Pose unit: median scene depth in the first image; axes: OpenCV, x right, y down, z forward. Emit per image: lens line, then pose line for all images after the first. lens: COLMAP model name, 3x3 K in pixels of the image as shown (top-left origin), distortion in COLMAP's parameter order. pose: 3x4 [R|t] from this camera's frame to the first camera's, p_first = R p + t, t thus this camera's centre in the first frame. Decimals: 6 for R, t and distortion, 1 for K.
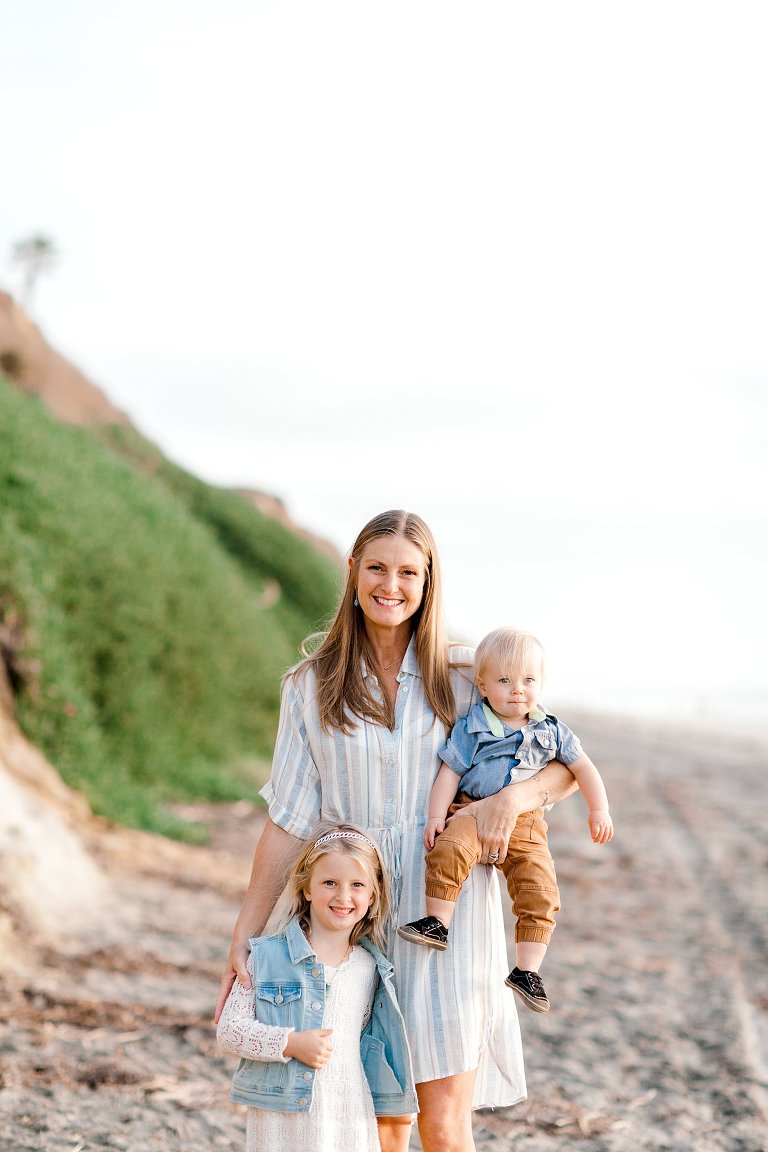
lens RADIAL K [[2909.9, 0, 384.0], [0, 2909.9, 576.0], [0, 0, 1]] dist [0.024740, 0.202659]
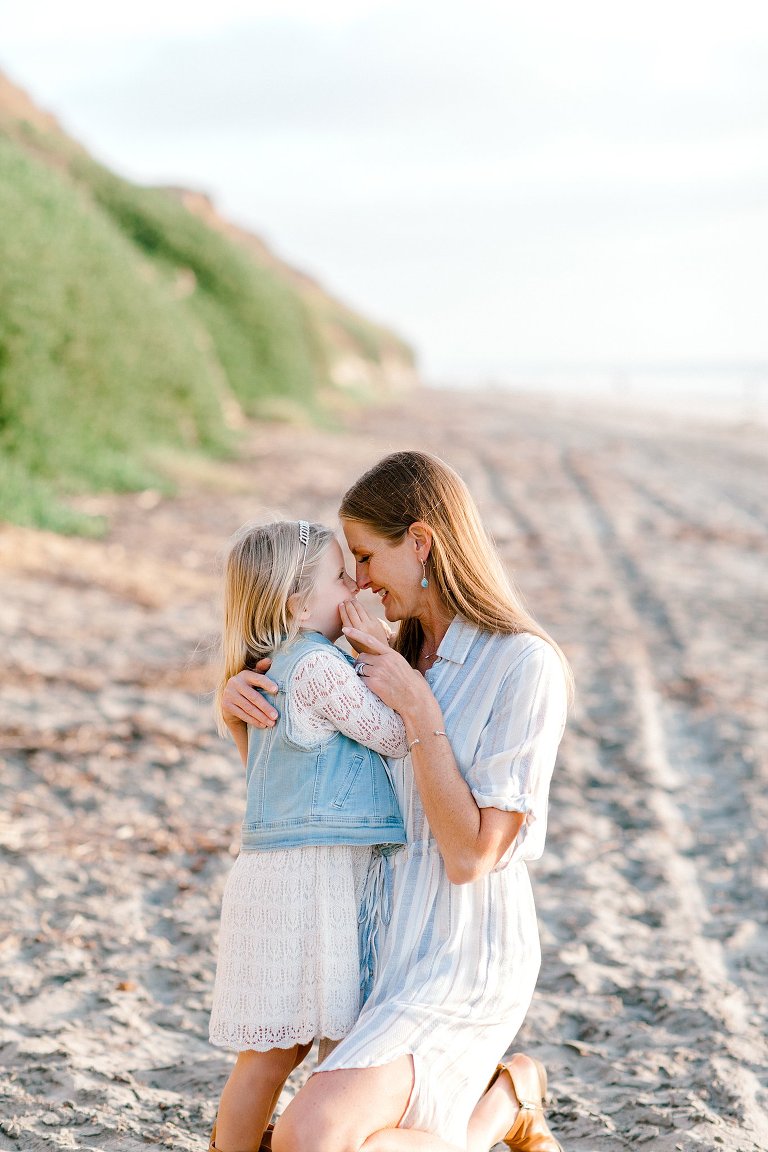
lens RADIAL K [[2749.5, 0, 384.0], [0, 2749.5, 576.0], [0, 0, 1]] dist [0.043441, -0.205607]
pose [[0.999141, -0.035445, 0.021456, 0.021877], [0.032815, 0.993107, 0.112524, 0.006437], [-0.025297, -0.111723, 0.993417, 0.130485]]
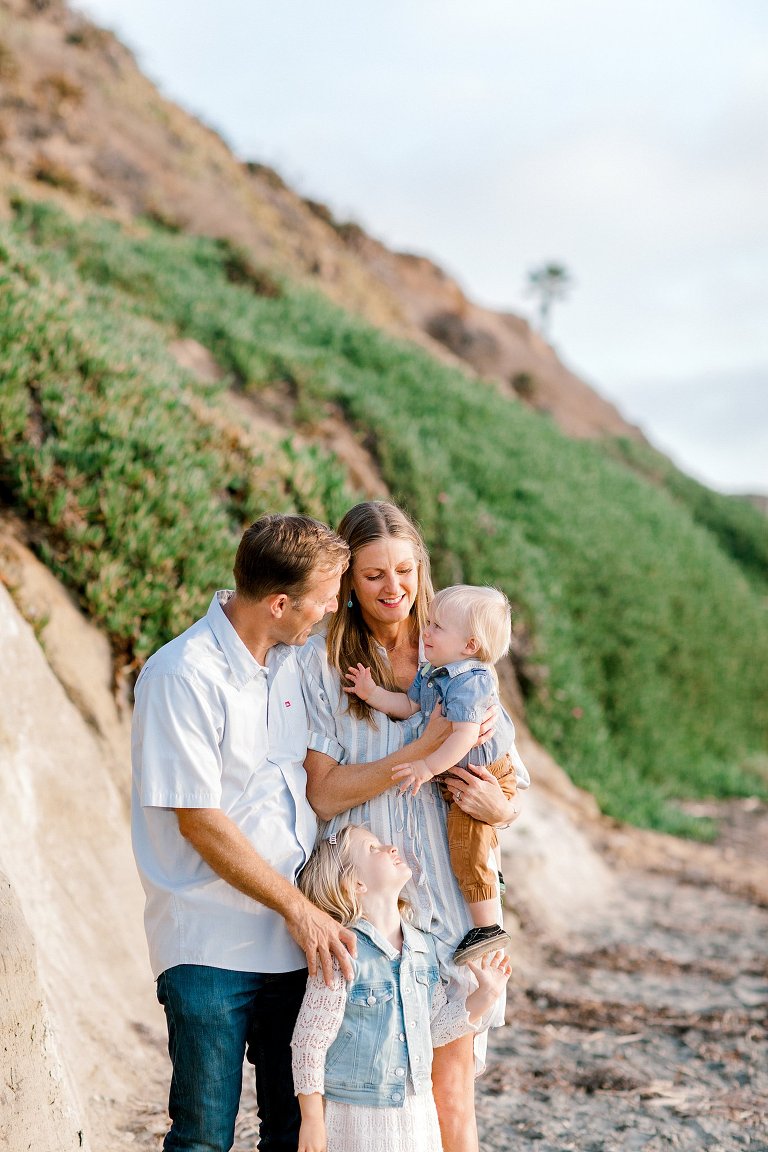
lens RADIAL K [[2728.8, 0, 384.0], [0, 2728.8, 576.0], [0, 0, 1]] dist [0.077197, -0.487845]
pose [[0.982873, -0.026975, -0.182301, 0.005806], [0.026641, 0.999636, -0.004283, -0.000969], [0.182350, -0.000647, 0.983233, 0.041783]]
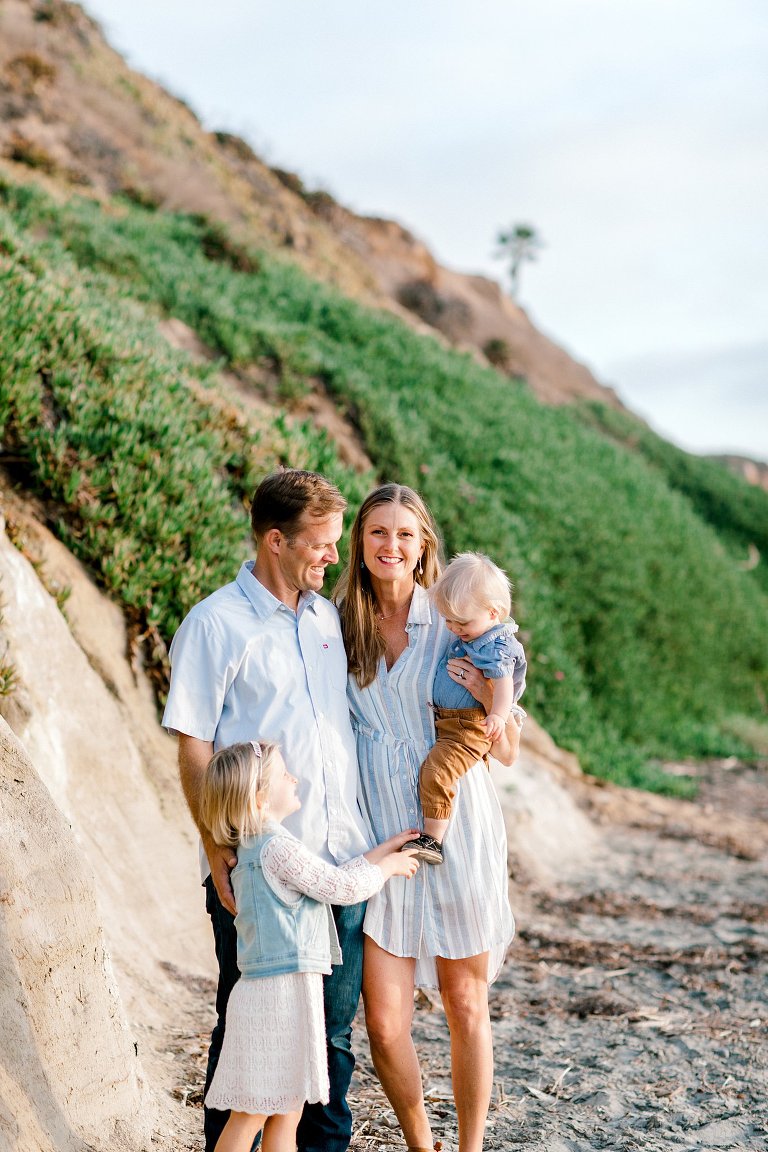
lens RADIAL K [[2793.5, 0, 384.0], [0, 2793.5, 576.0], [0, 0, 1]] dist [0.056343, -0.108709]
pose [[0.984155, -0.042753, -0.172081, 0.011612], [0.044641, 0.998978, 0.007111, -0.001325], [0.171601, -0.014680, 0.985057, -0.038576]]
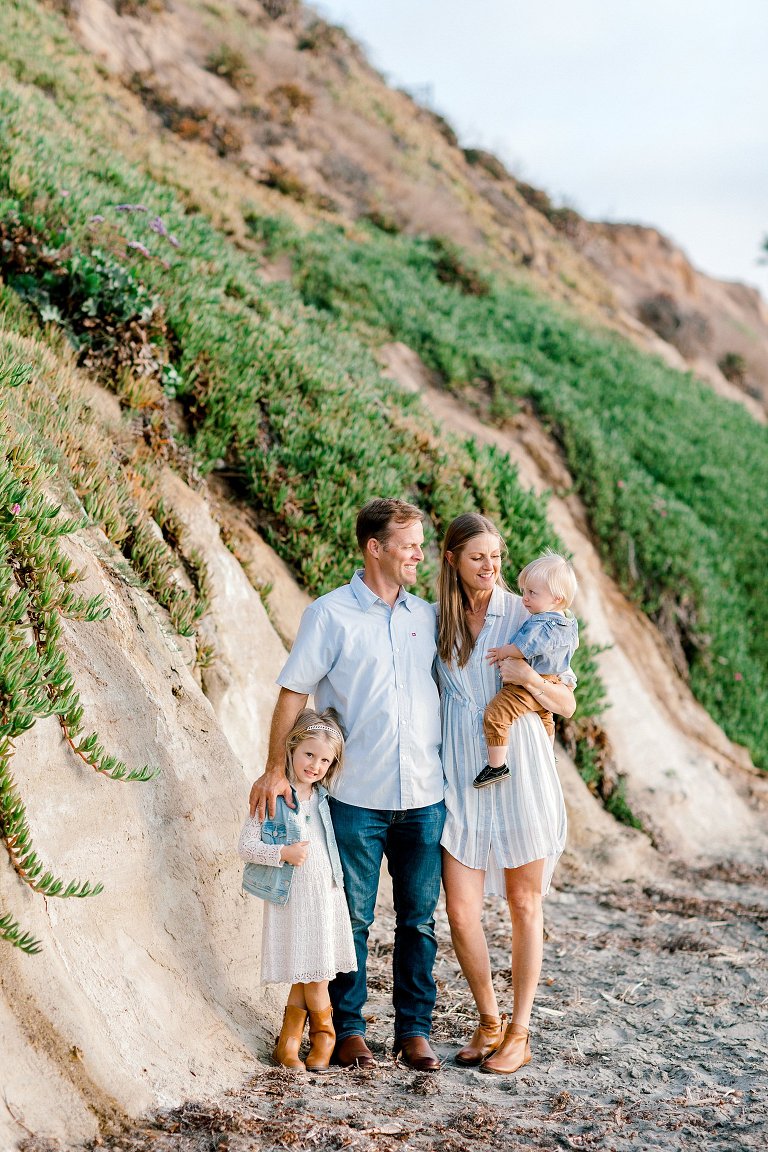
lens RADIAL K [[2793.5, 0, 384.0], [0, 2793.5, 576.0], [0, 0, 1]] dist [0.056343, -0.108709]
pose [[0.964682, -0.007856, -0.263301, 0.085792], [0.009856, 0.999932, 0.006277, -0.005042], [0.263234, -0.008651, 0.964693, -0.208848]]
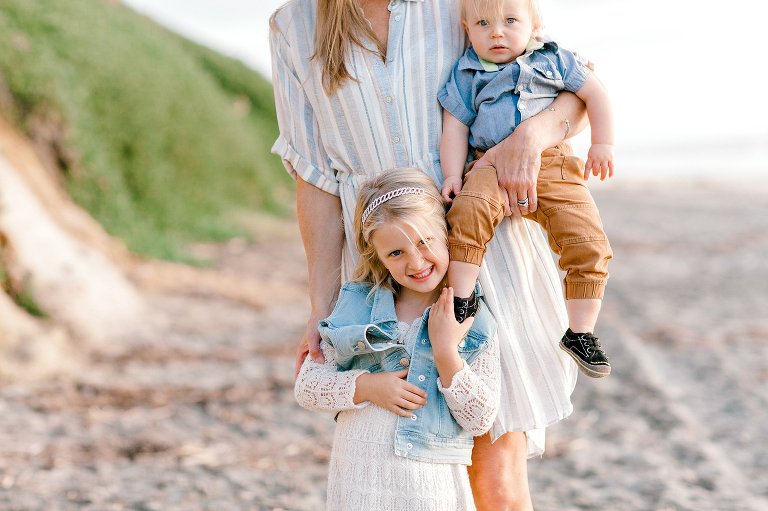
lens RADIAL K [[1833.0, 0, 384.0], [0, 1833.0, 255.5], [0, 0, 1]] dist [0.043441, -0.205607]
pose [[0.994603, -0.098947, 0.031211, -0.010298], [0.095976, 0.991705, 0.085500, 0.030749], [-0.039412, -0.082043, 0.995849, 0.201774]]
